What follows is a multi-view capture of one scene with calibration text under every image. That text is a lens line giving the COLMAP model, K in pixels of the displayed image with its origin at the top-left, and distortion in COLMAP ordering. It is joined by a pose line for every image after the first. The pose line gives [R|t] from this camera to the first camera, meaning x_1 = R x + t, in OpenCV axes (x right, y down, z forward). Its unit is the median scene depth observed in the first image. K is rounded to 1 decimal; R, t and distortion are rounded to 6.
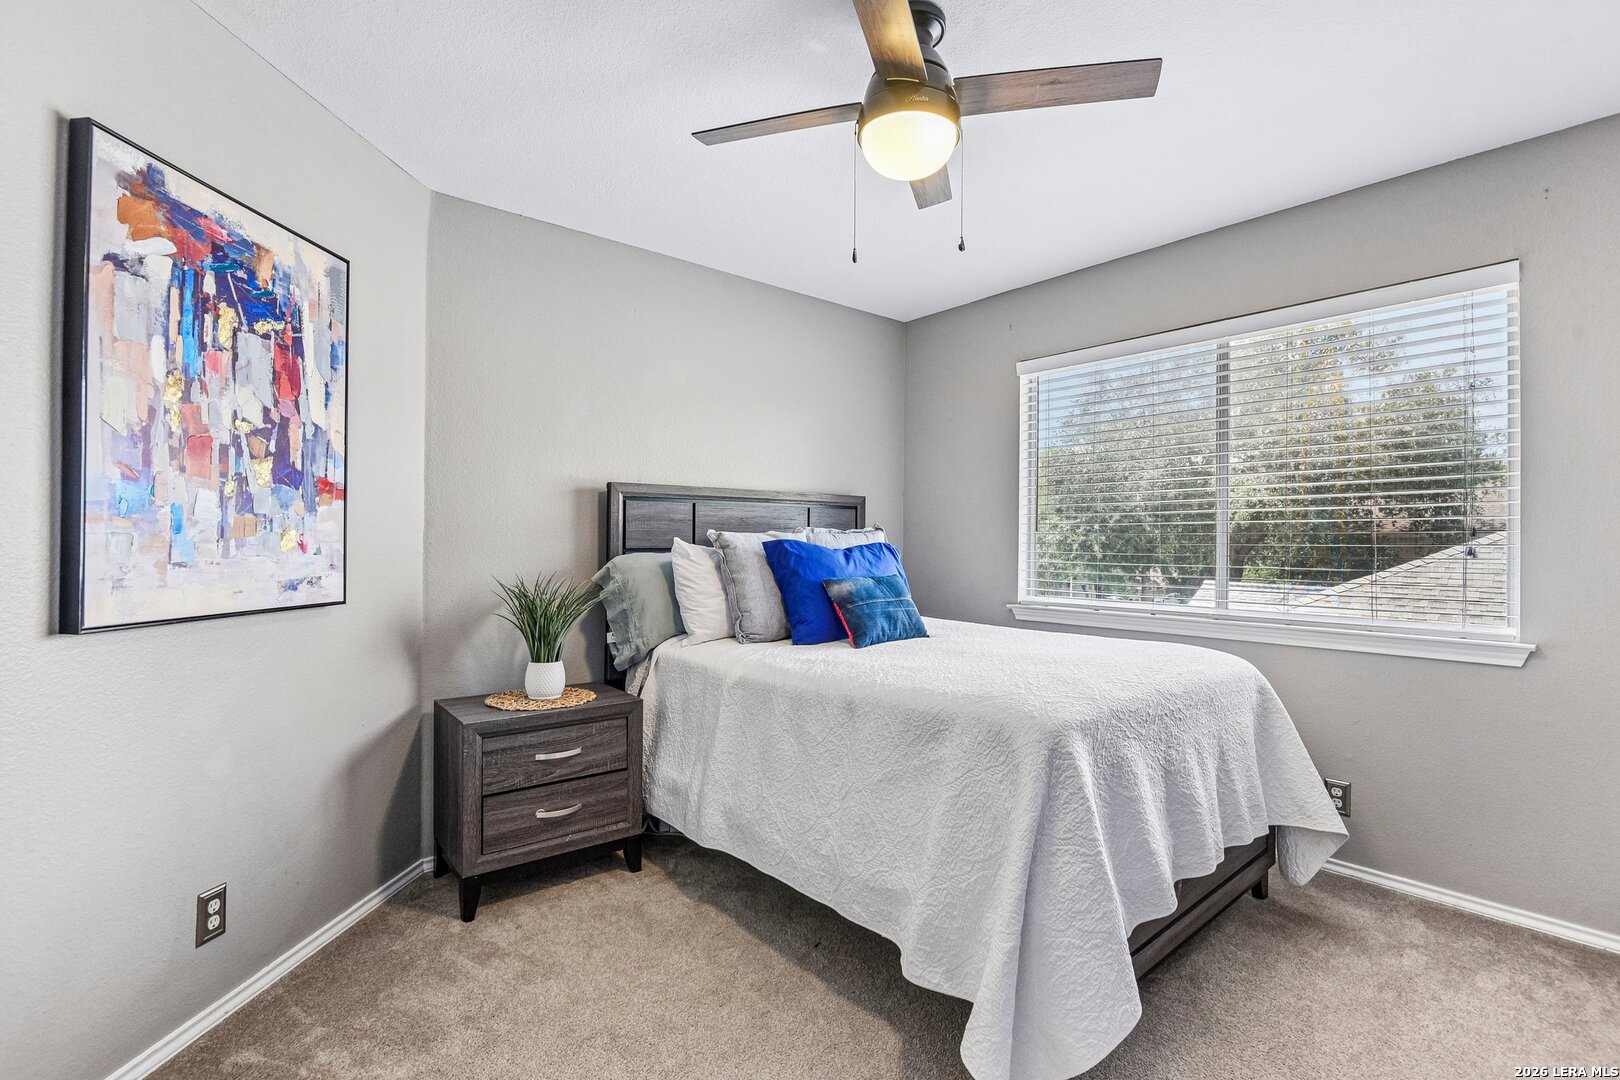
lens RADIAL K [[742.4, 0, 804.4], [0, 742.4, 539.8], [0, 0, 1]] dist [-0.004506, -0.012061]
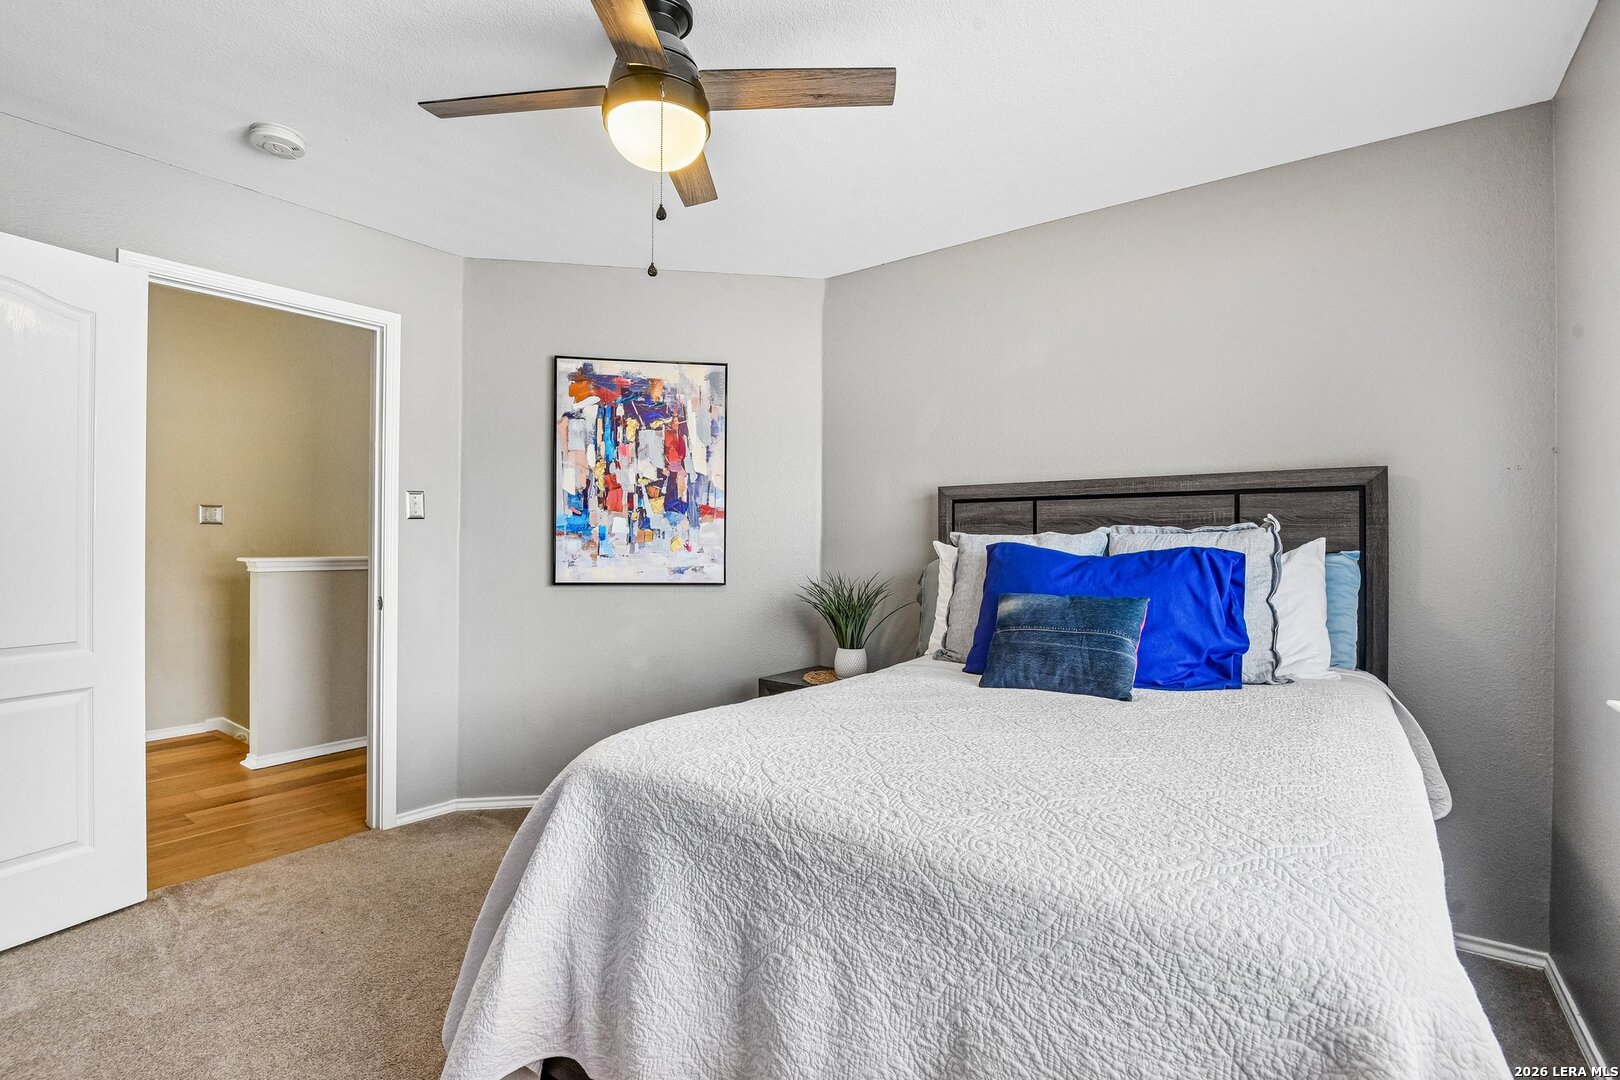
lens RADIAL K [[742.4, 0, 804.4], [0, 742.4, 539.8], [0, 0, 1]] dist [-0.004506, -0.012061]
pose [[0.231110, -0.009828, -0.972878, 1.124656], [-0.001844, 0.999943, -0.010539, 0.009407], [0.972926, 0.004230, 0.231079, 0.965743]]
